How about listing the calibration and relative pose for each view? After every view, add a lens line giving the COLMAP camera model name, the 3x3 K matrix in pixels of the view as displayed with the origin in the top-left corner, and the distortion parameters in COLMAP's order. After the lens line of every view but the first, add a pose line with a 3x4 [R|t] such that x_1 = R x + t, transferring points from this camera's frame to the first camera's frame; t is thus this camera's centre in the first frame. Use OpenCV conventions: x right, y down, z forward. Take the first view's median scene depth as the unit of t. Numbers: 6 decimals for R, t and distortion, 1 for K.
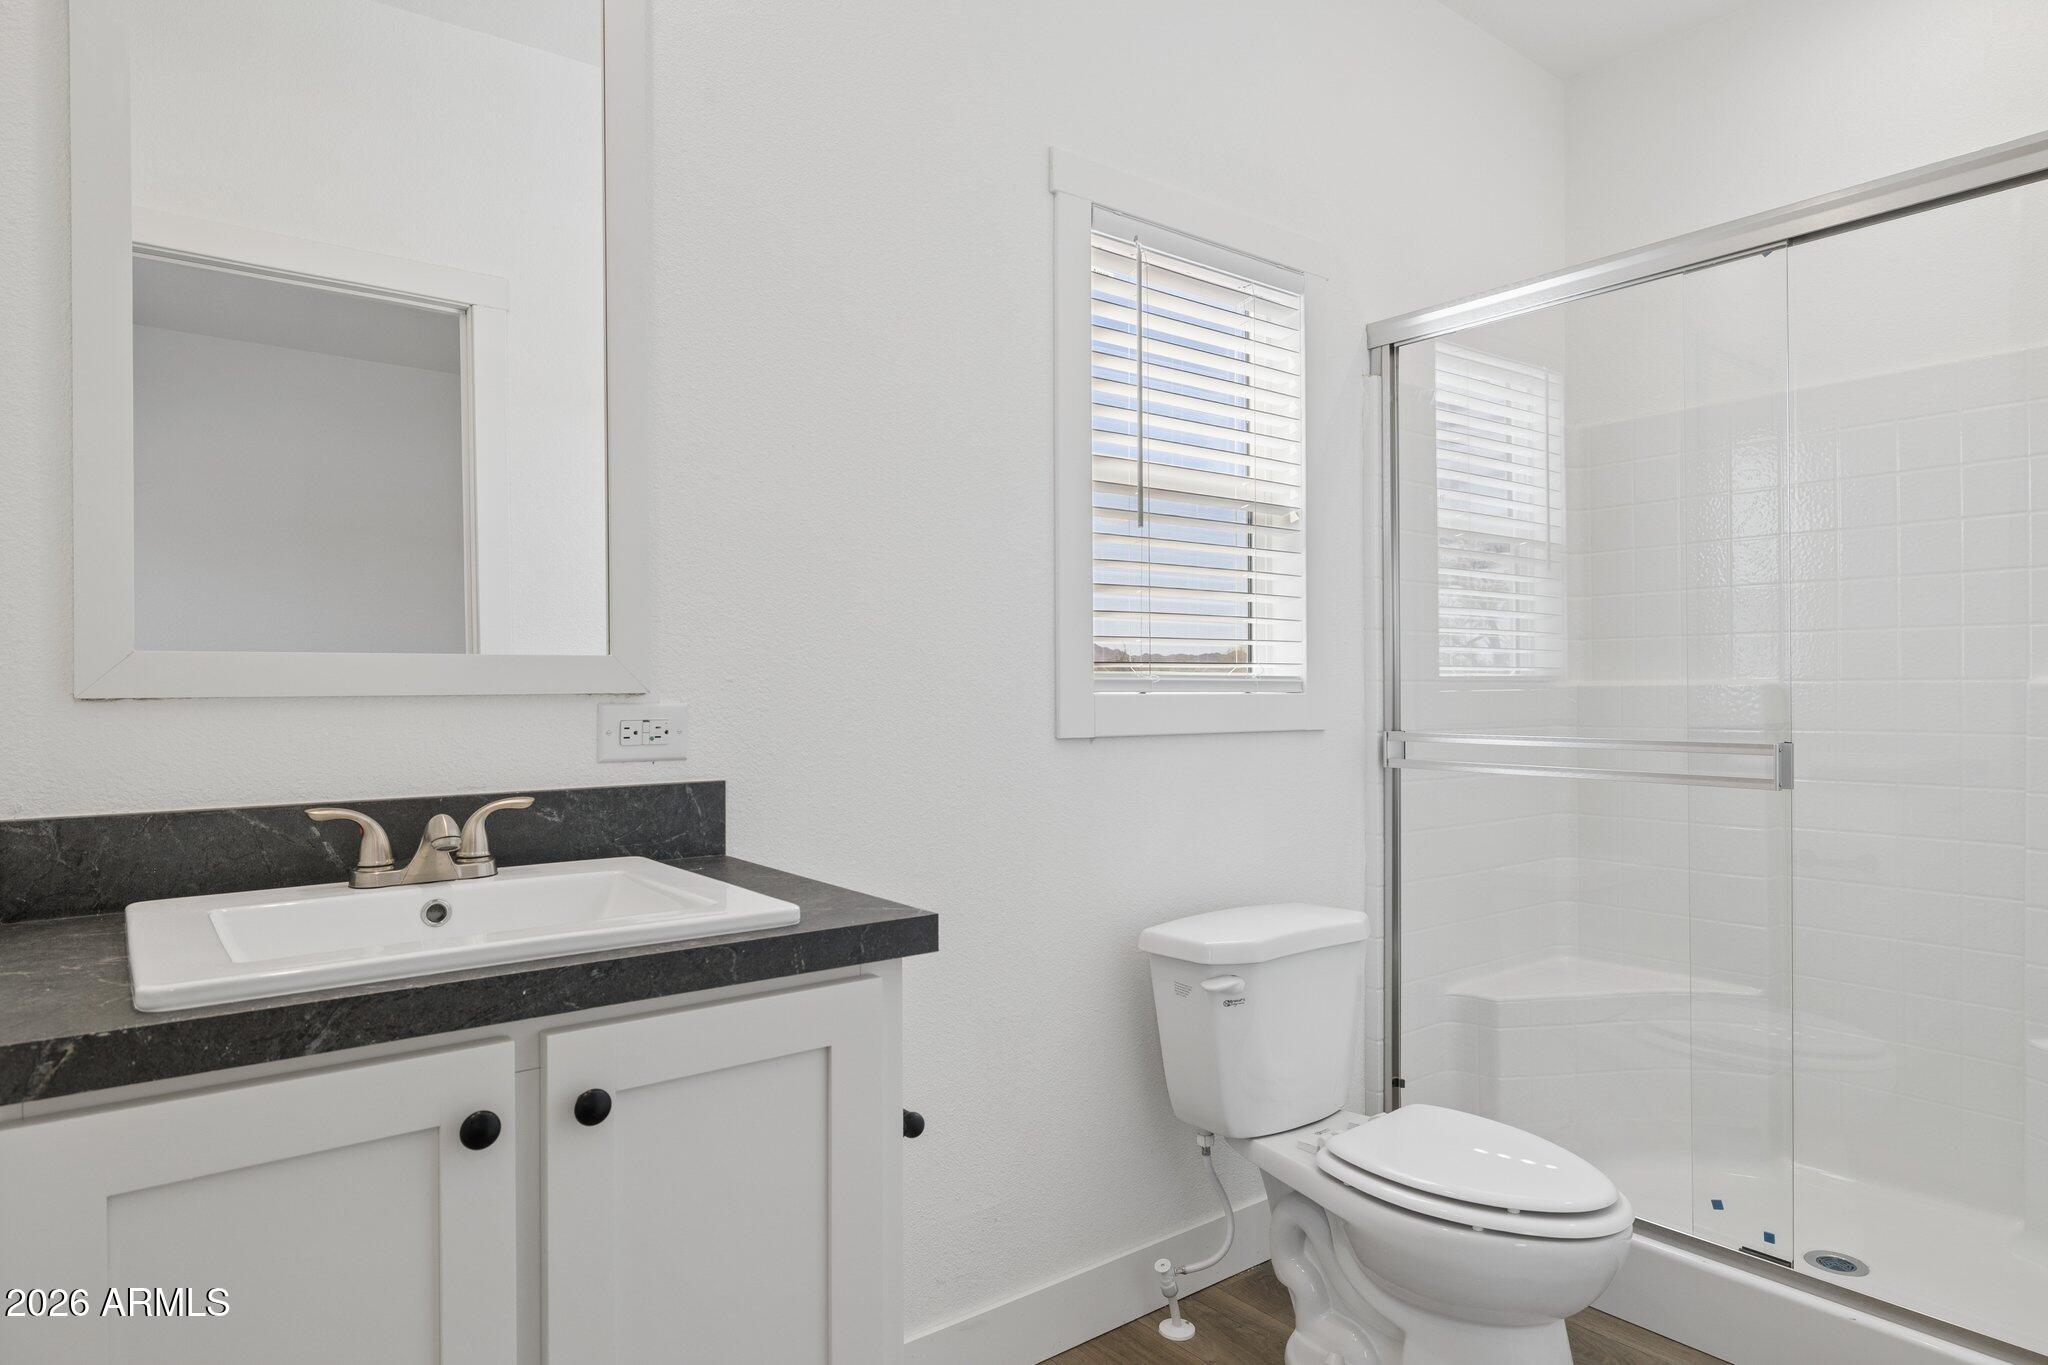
lens RADIAL K [[1210.8, 0, 1024.0], [0, 1210.8, 682.5], [0, 0, 1]] dist [0.001861, 0.000251]
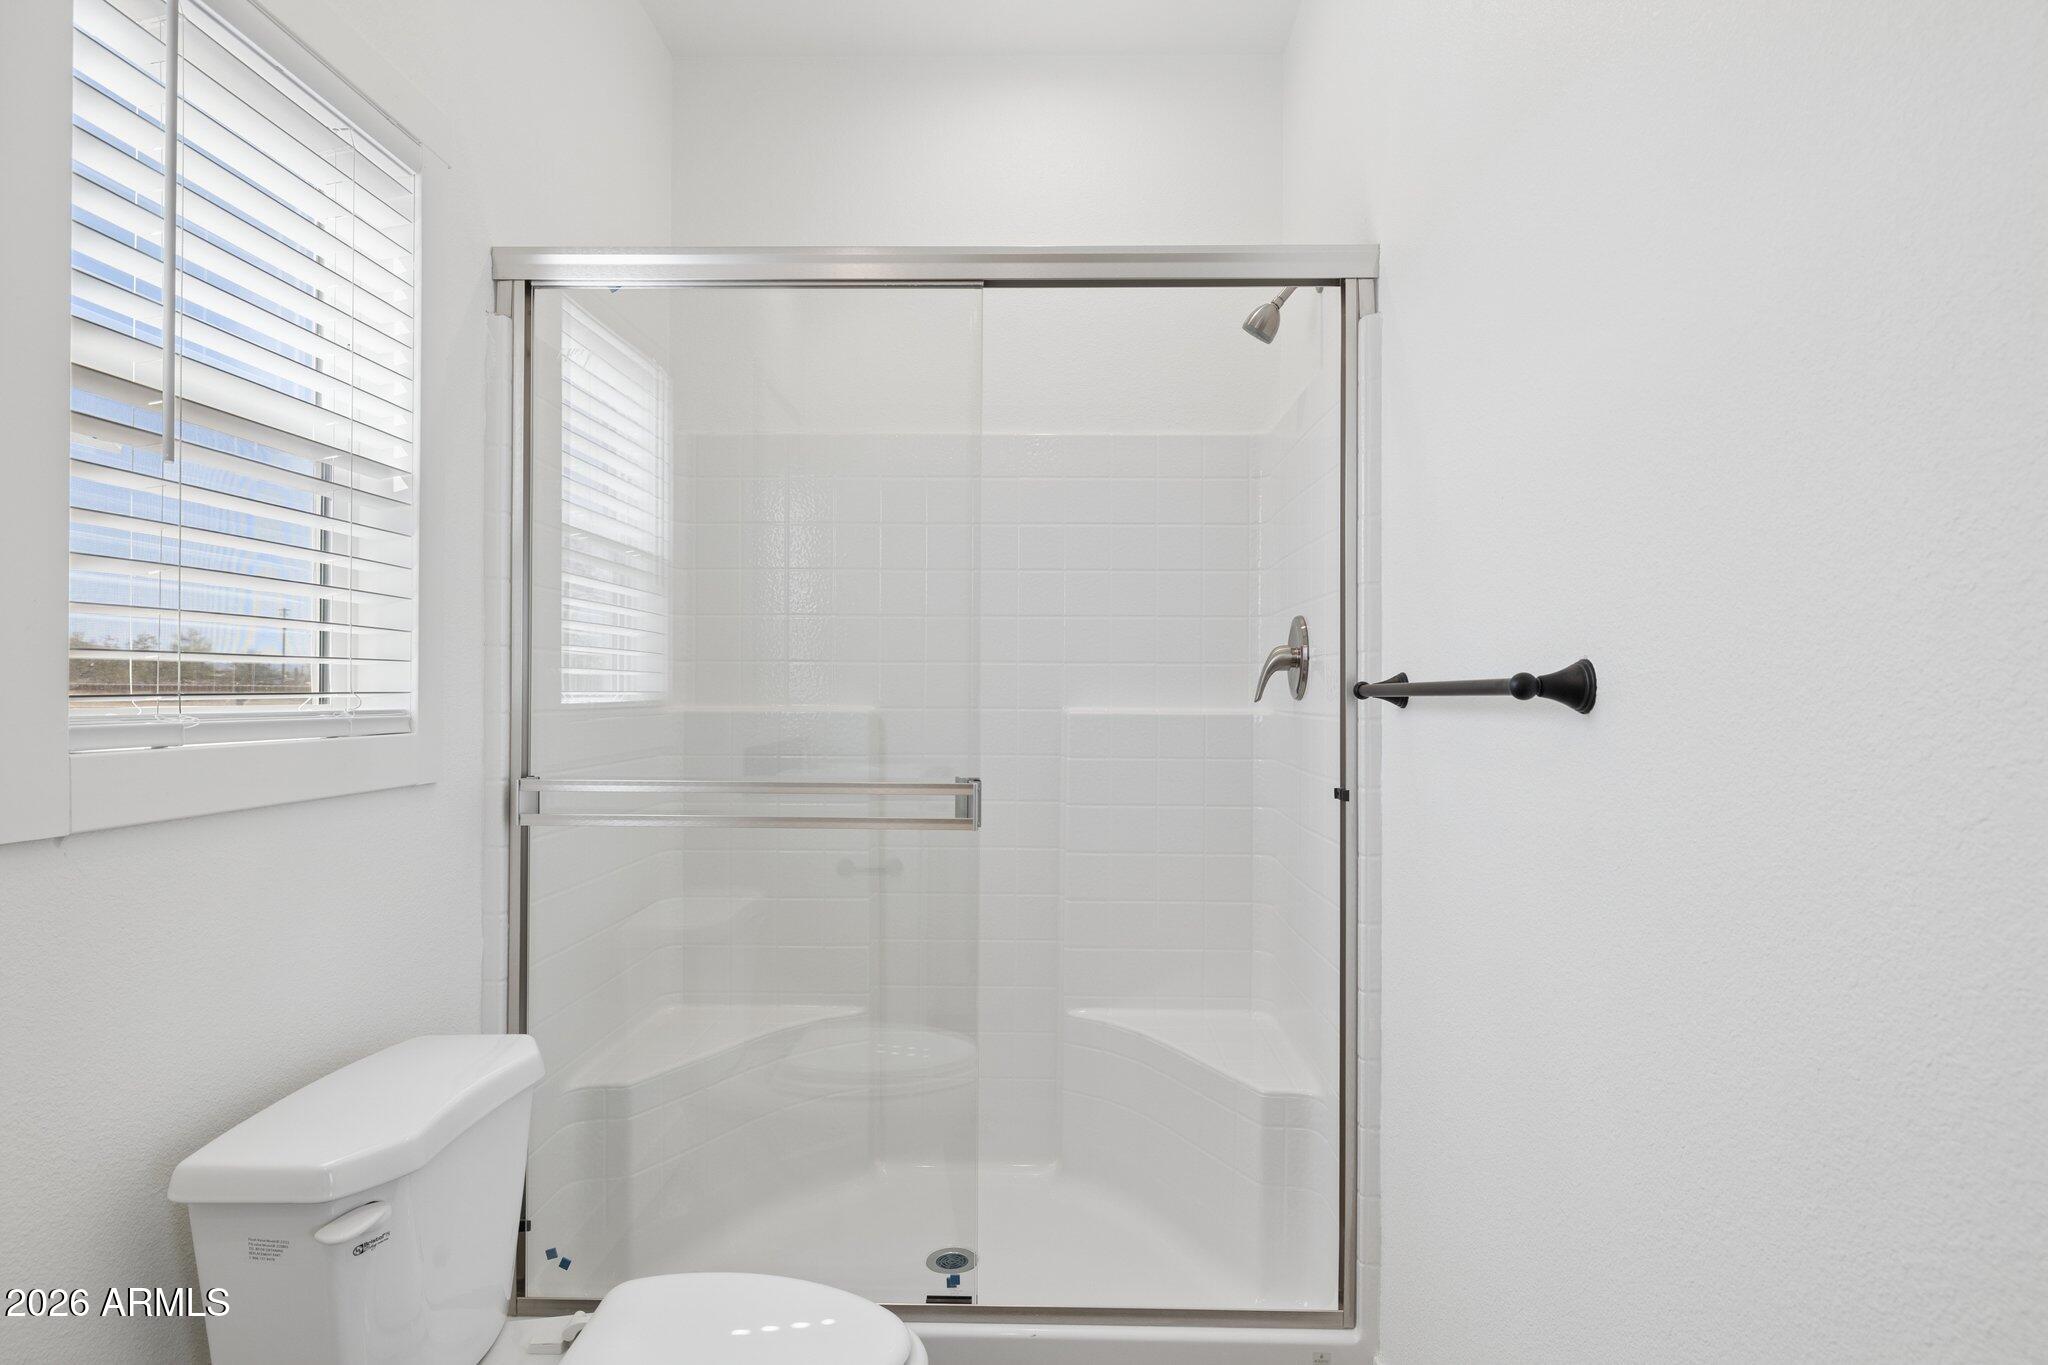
lens RADIAL K [[1100.9, 0, 1024.0], [0, 1100.9, 682.5], [0, 0, 1]] dist [0.003756, -0.013946]
pose [[0.606656, 0.014258, 0.794837, -0.063554], [-0.025629, 0.999670, 0.001628, -0.030651], [-0.794551, -0.021359, 0.606821, 0.317205]]
